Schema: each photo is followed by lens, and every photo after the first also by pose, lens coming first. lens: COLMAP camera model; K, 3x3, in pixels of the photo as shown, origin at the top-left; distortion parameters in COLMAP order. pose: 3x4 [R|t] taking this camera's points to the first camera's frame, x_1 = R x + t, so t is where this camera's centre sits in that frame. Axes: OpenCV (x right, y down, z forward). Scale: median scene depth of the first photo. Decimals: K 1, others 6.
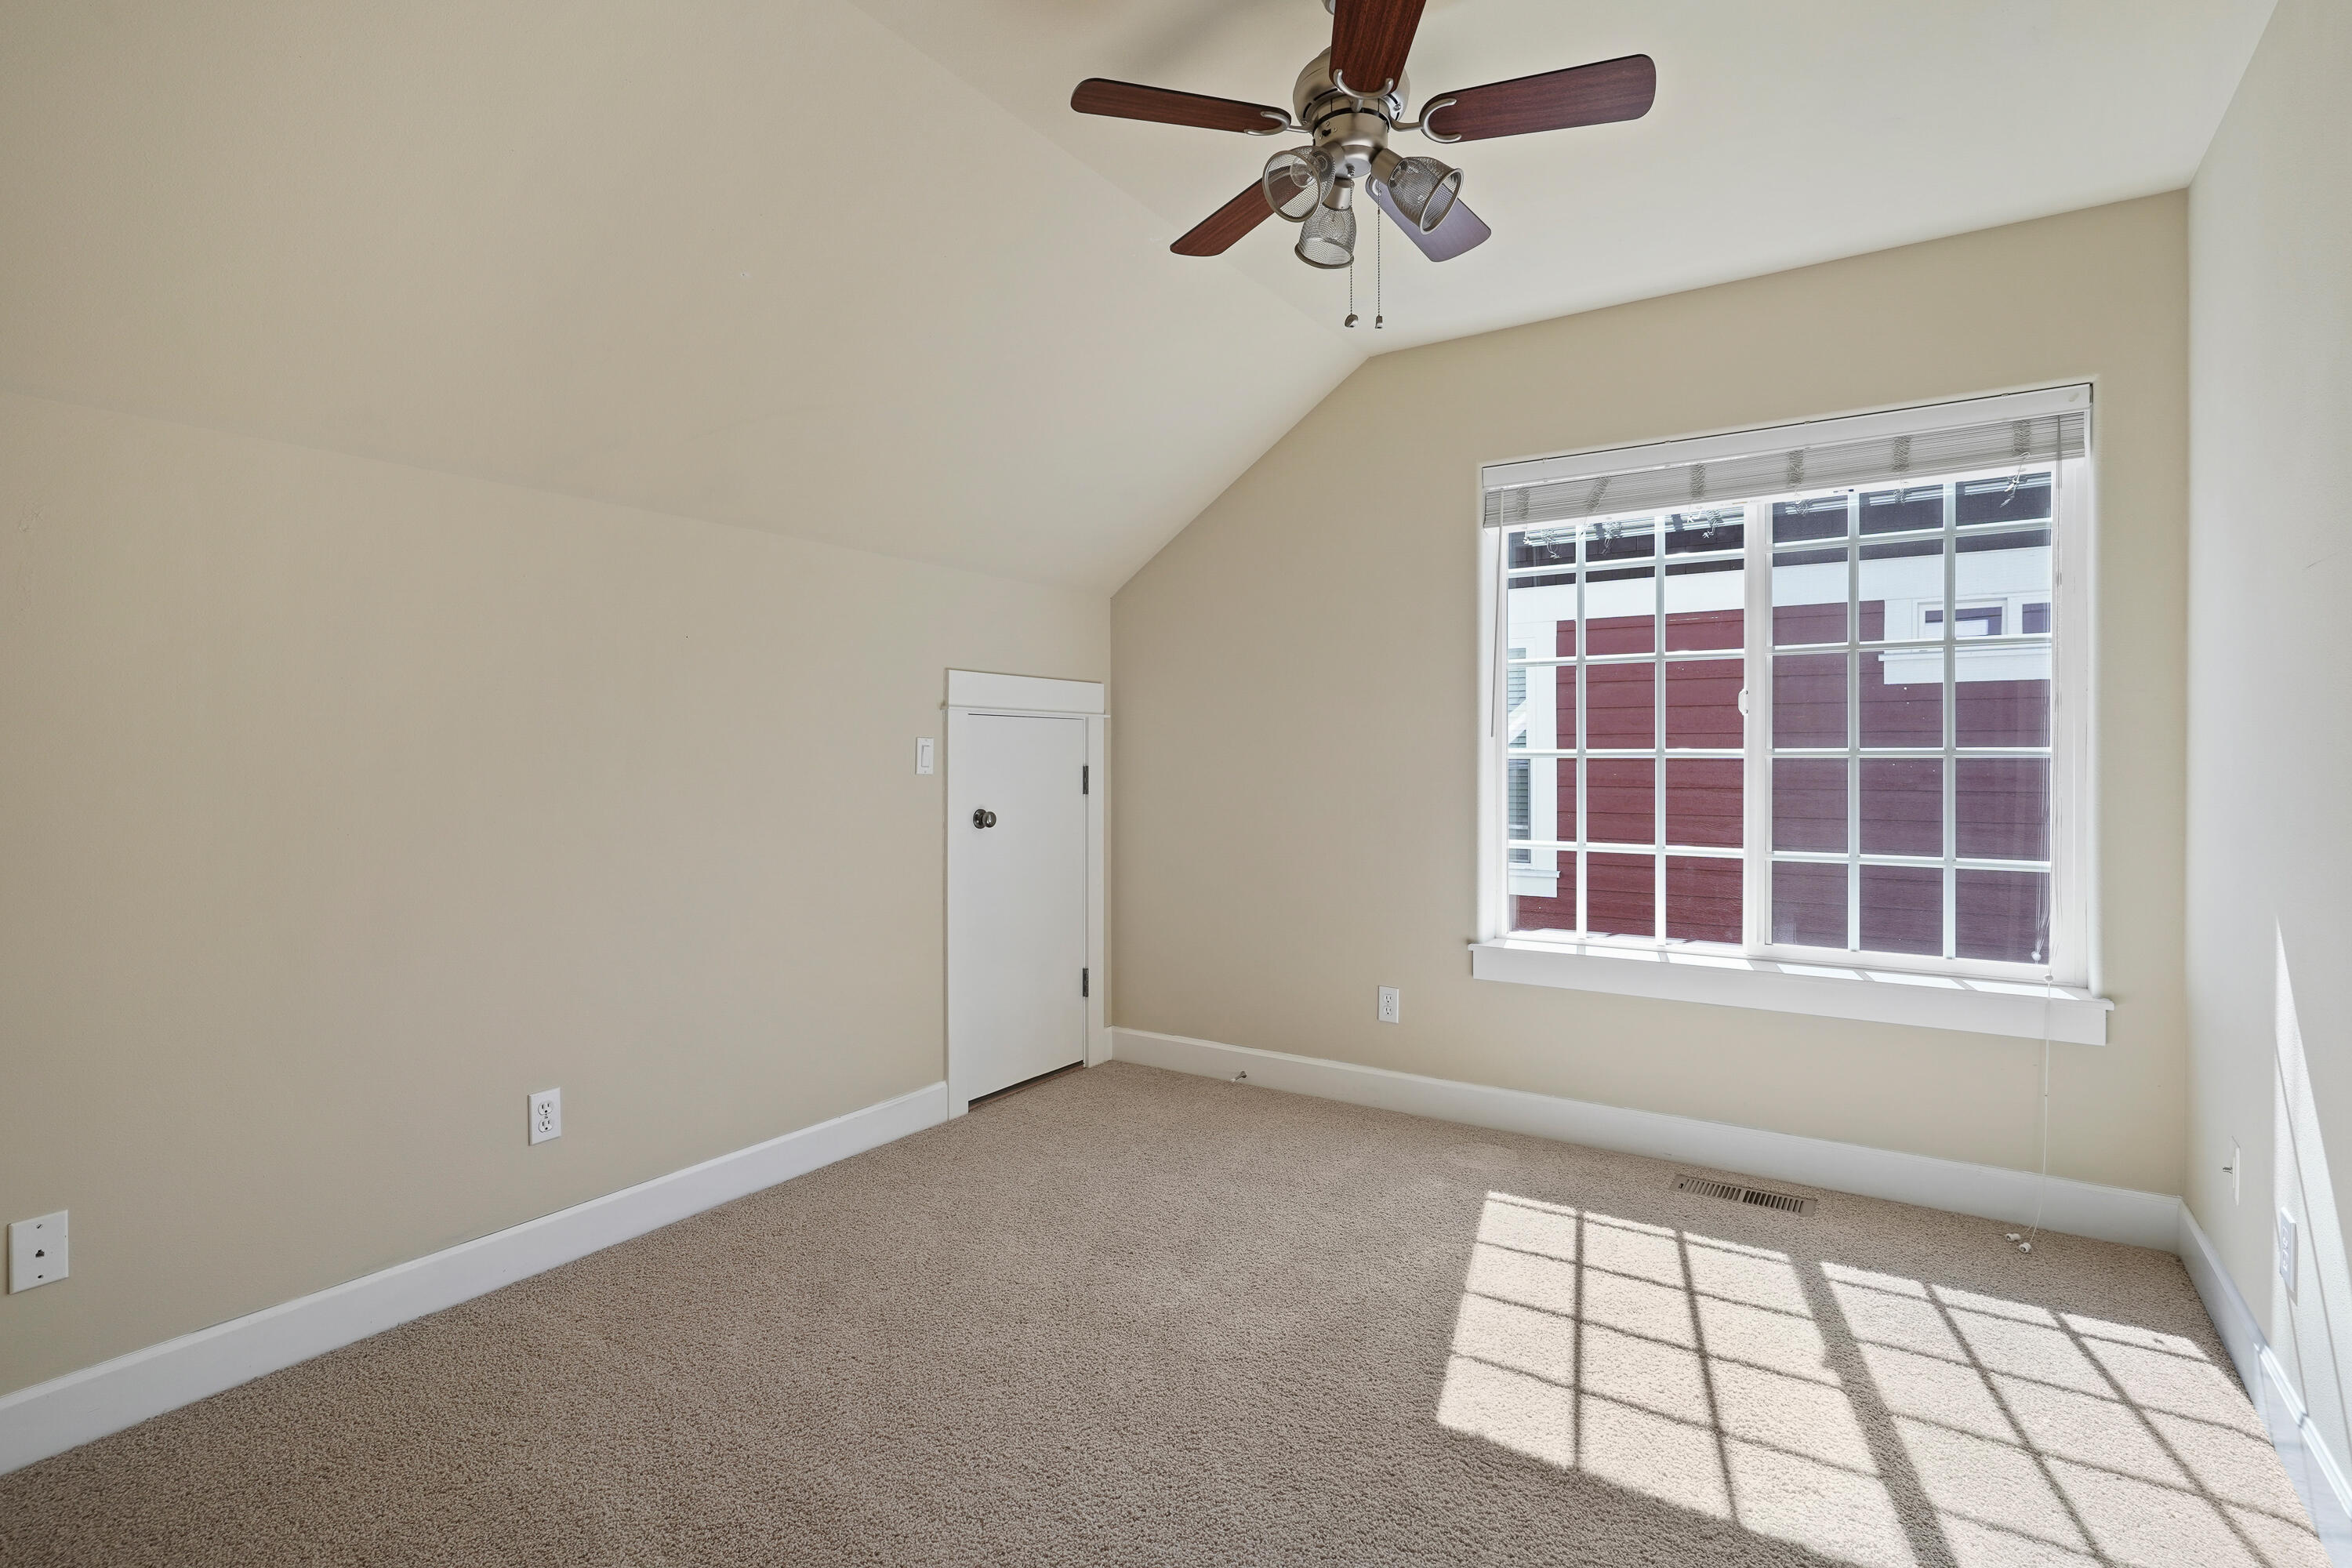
lens RADIAL K [[1165.1, 0, 1182.6], [0, 1165.1, 761.9], [0, 0, 1]] dist [-0.001986, 0.004056]
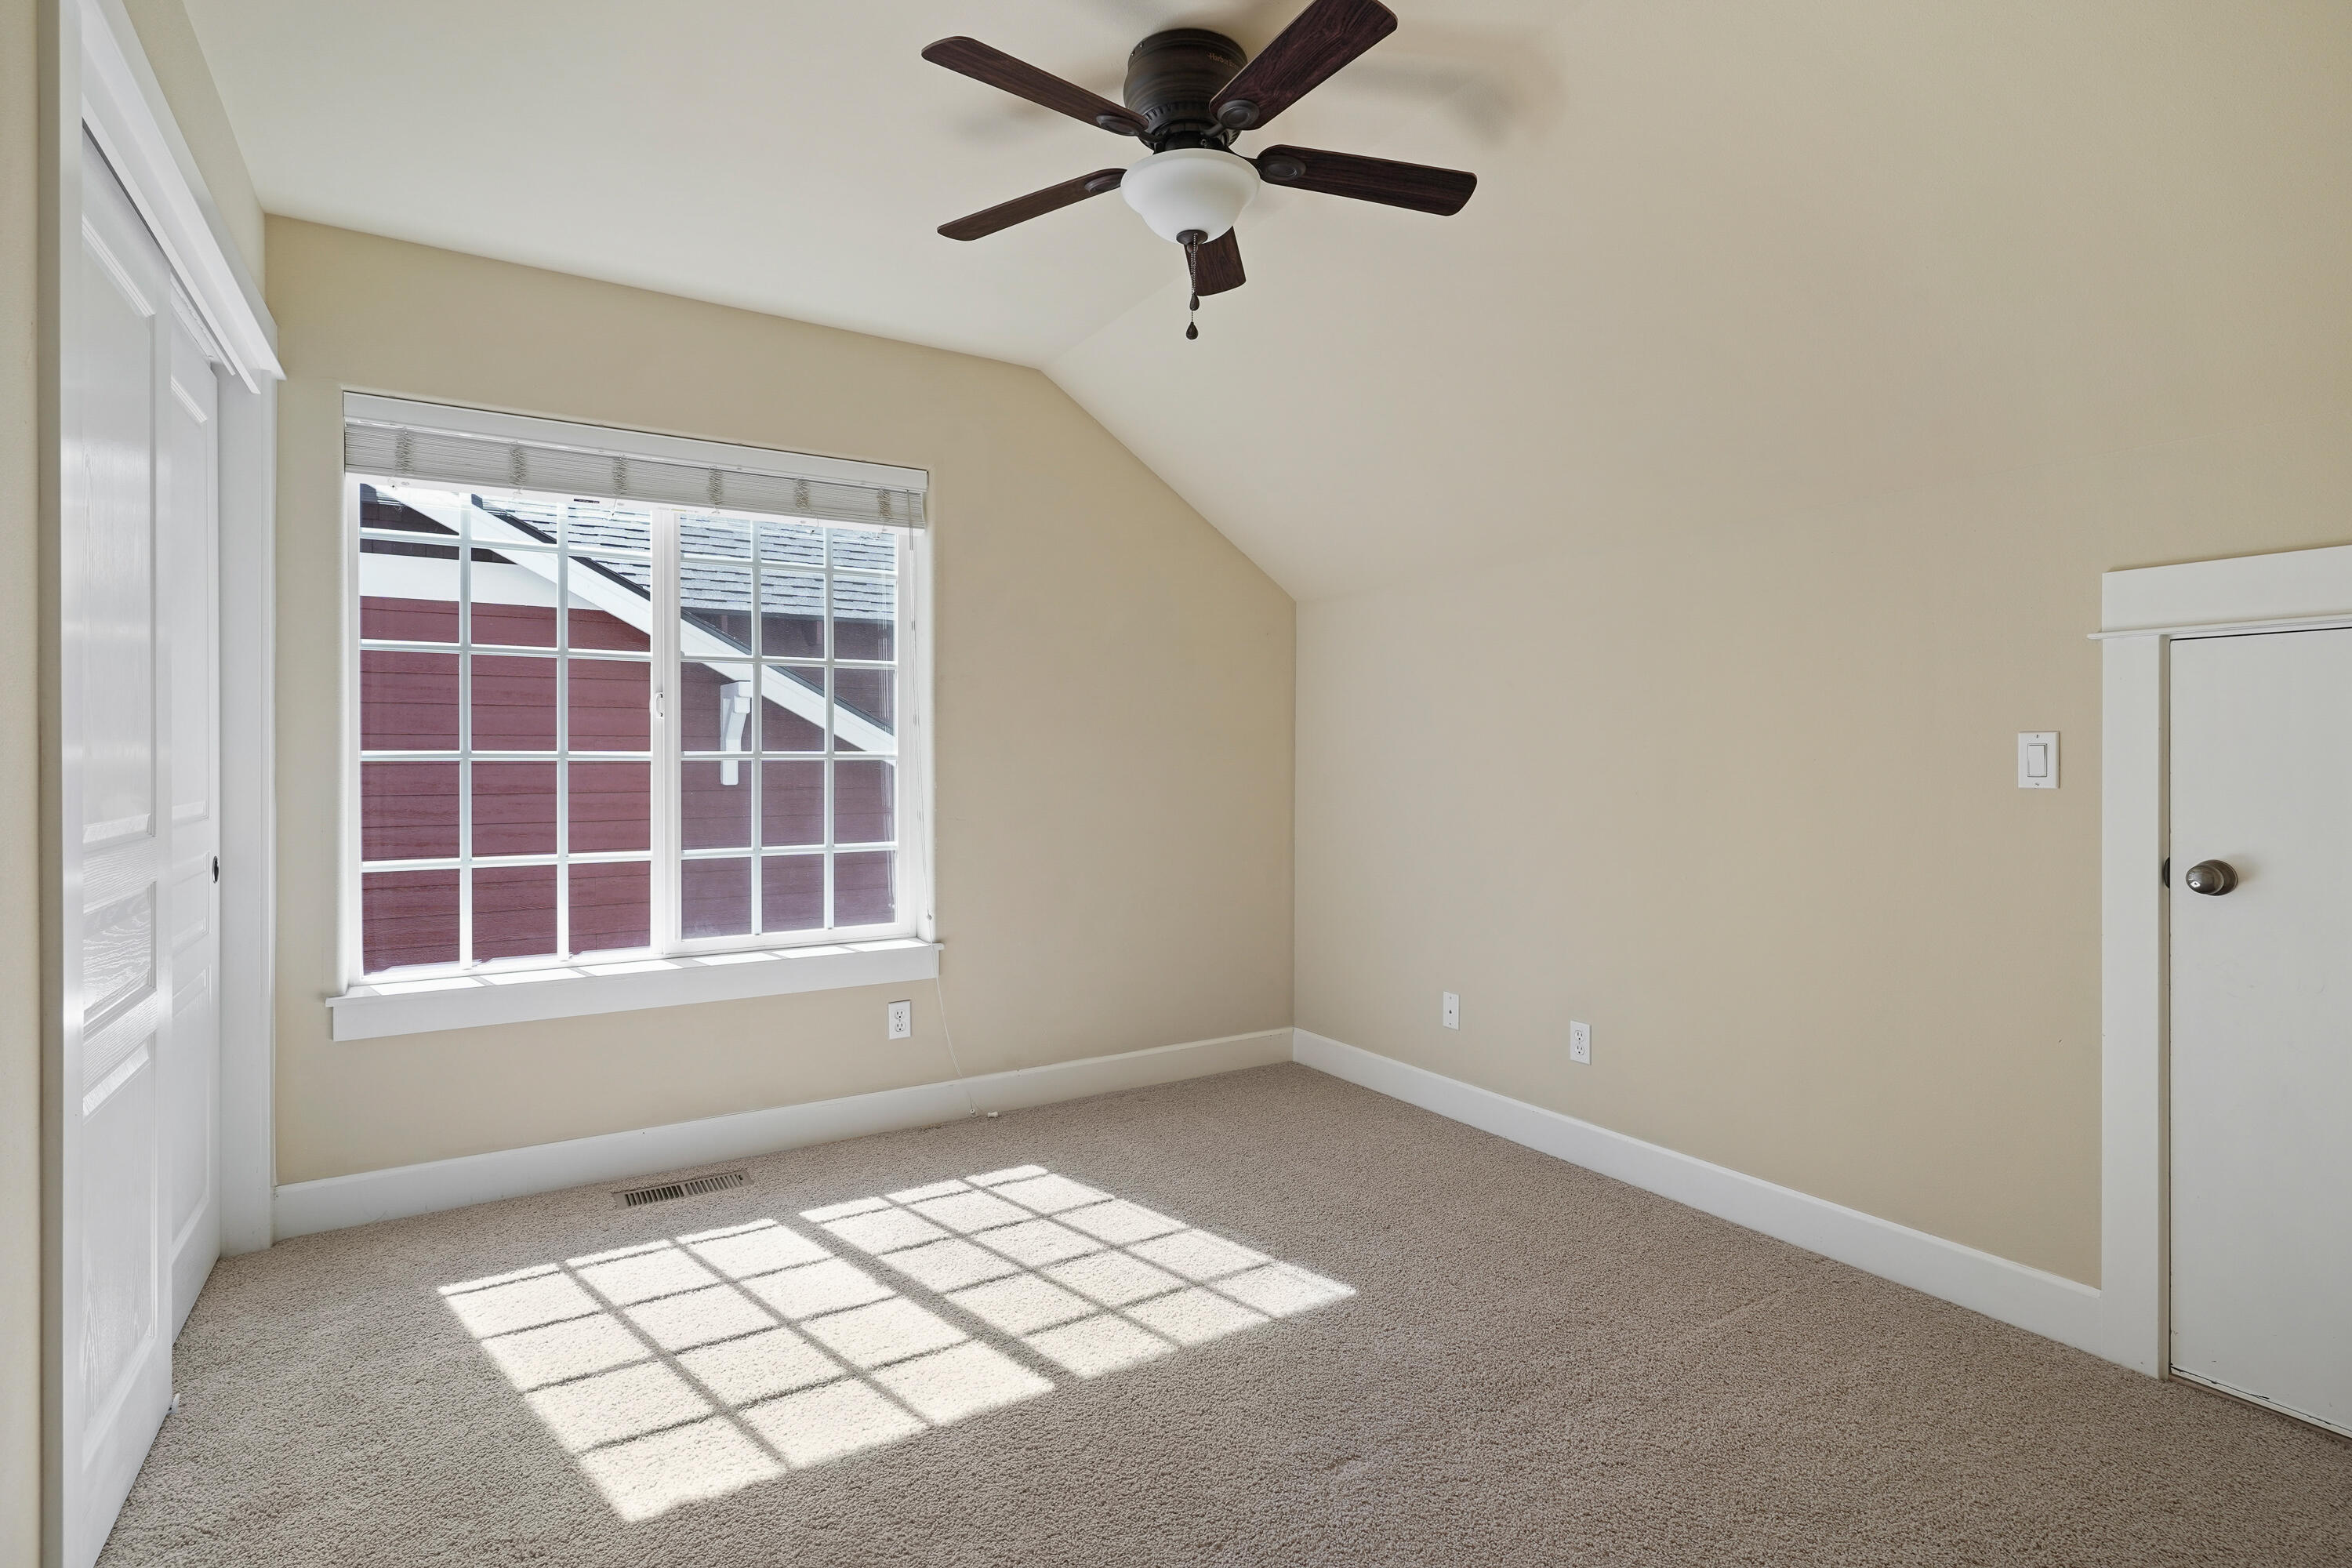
lens RADIAL K [[1165.1, 0, 1190.1], [0, 1165.1, 779.3], [0, 0, 1]] dist [-0.001986, 0.004056]
pose [[0.411023, -0.017790, 0.911451, -0.257597], [0.006889, 0.999842, 0.016409, -0.000666], [-0.911599, -0.000465, 0.411081, 0.169586]]
